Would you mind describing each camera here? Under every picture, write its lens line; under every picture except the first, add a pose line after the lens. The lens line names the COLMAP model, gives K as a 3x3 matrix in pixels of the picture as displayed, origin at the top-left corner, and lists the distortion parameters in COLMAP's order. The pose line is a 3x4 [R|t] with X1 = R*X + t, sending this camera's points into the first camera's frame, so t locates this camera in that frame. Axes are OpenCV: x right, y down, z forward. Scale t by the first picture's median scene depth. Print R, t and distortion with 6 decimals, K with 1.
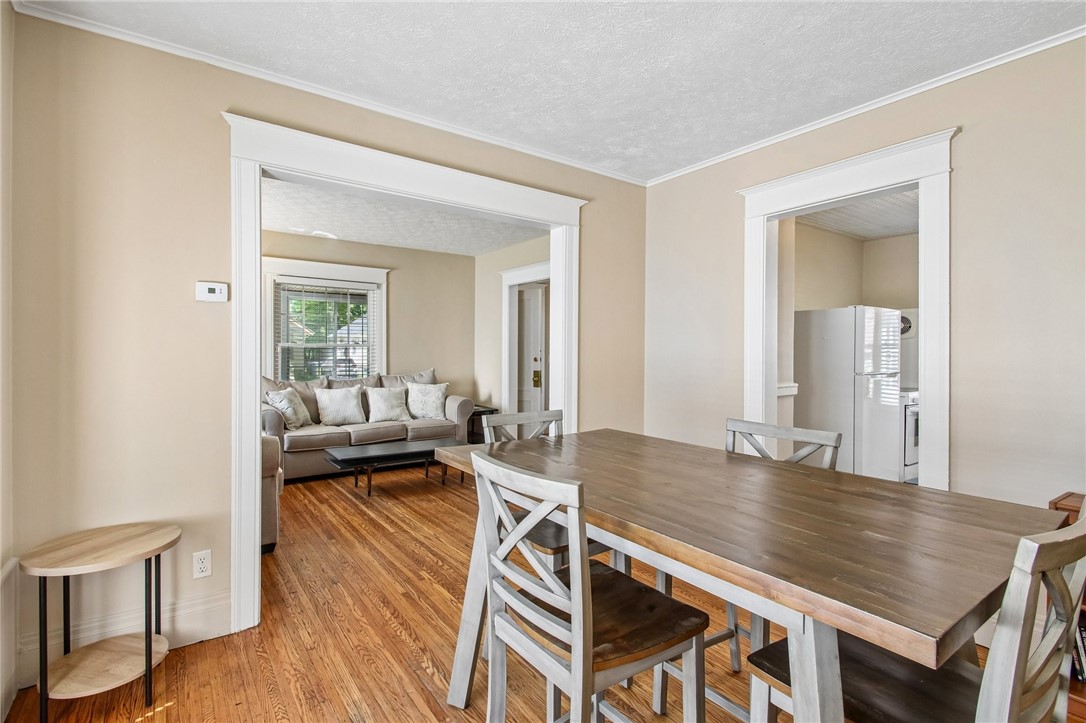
lens RADIAL K [[503.4, 0, 522.7], [0, 503.4, 356.6], [0, 0, 1]] dist [0.035360, -0.020586]
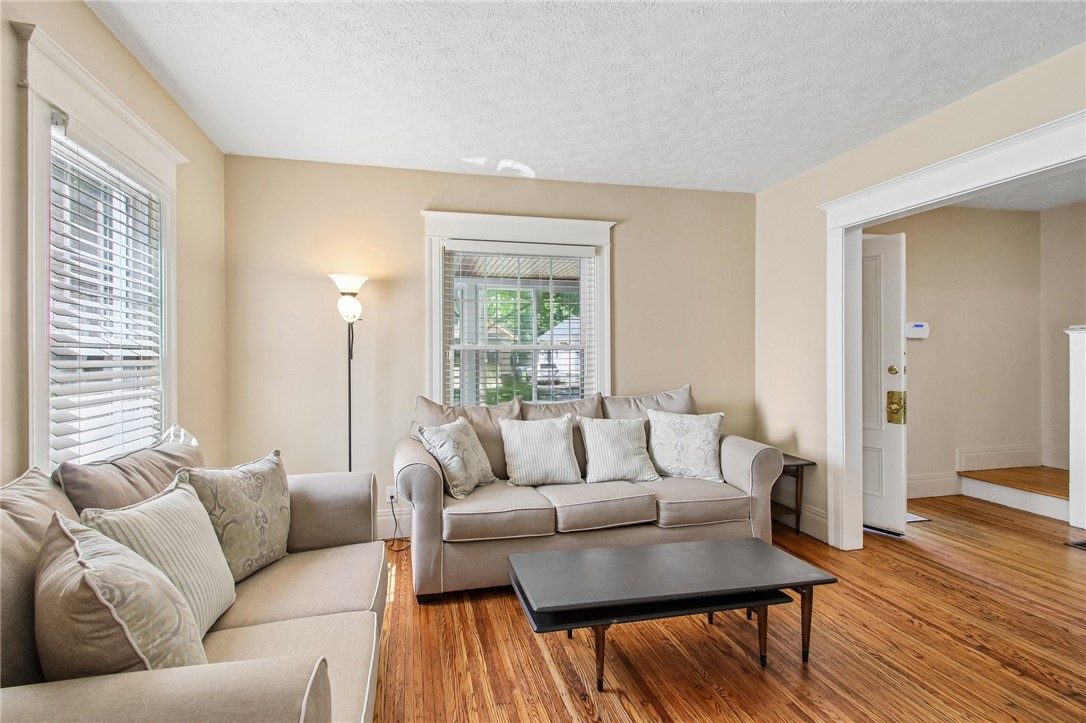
lens RADIAL K [[503.4, 0, 522.7], [0, 503.4, 356.6], [0, 0, 1]] dist [0.035360, -0.020586]
pose [[0.925280, -0.006452, -0.379229, -0.147995], [0.003864, 0.999964, -0.007585, -0.006216], [0.379265, 0.005553, 0.925272, 0.426963]]
